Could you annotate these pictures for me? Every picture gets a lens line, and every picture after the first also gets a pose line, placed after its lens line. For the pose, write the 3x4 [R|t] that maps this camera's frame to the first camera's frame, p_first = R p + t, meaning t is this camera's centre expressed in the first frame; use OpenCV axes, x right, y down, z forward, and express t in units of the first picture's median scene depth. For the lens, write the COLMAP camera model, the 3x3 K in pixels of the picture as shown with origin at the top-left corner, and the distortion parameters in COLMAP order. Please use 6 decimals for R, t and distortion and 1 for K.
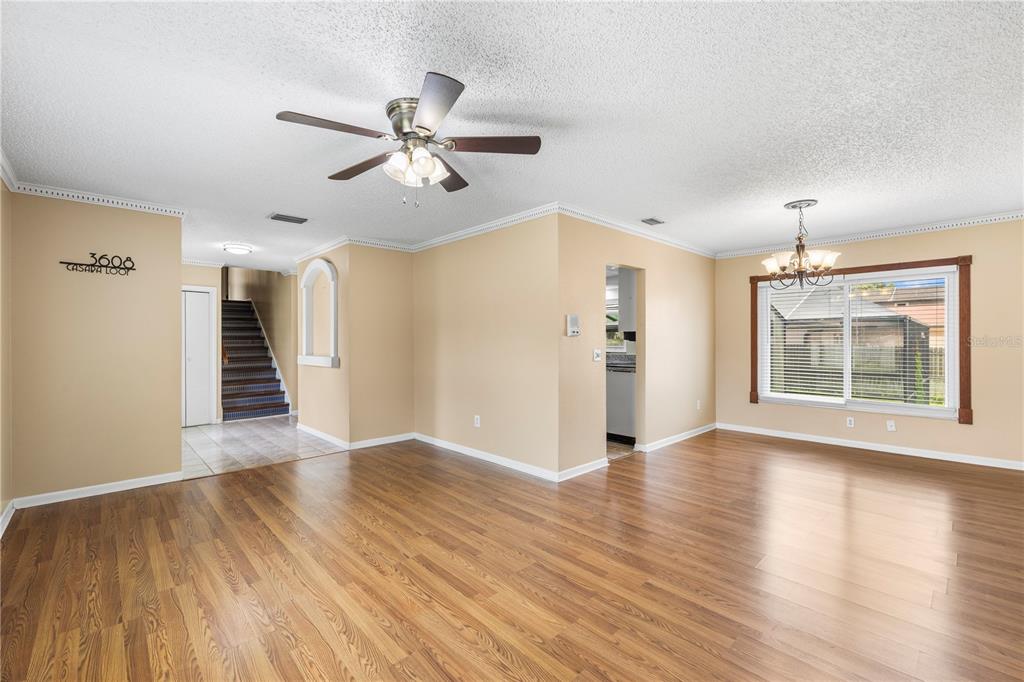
lens RADIAL K [[433.0, 0, 511.4], [0, 433.0, 336.9], [0, 0, 1]] dist [0.002256, 0.000802]
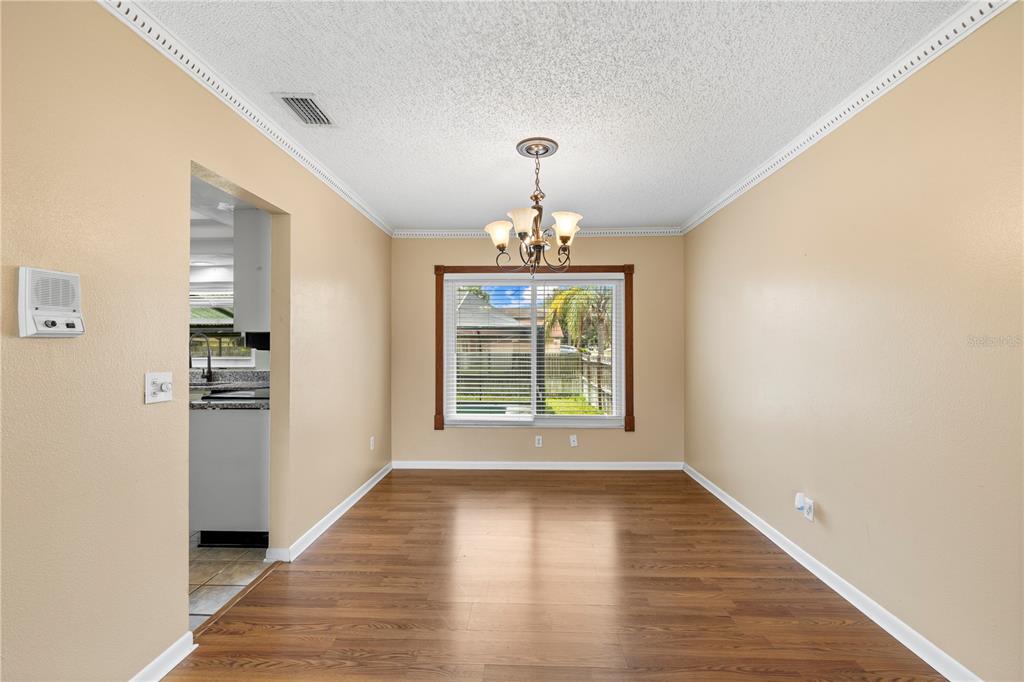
lens RADIAL K [[433.0, 0, 510.5], [0, 433.0, 343.9], [0, 0, 1]] dist [0.002256, 0.000802]
pose [[0.711989, 0.005536, 0.702169, 0.161300], [-0.004722, 0.999984, -0.003096, 0.002961], [-0.702175, -0.001111, 0.712003, 0.539820]]
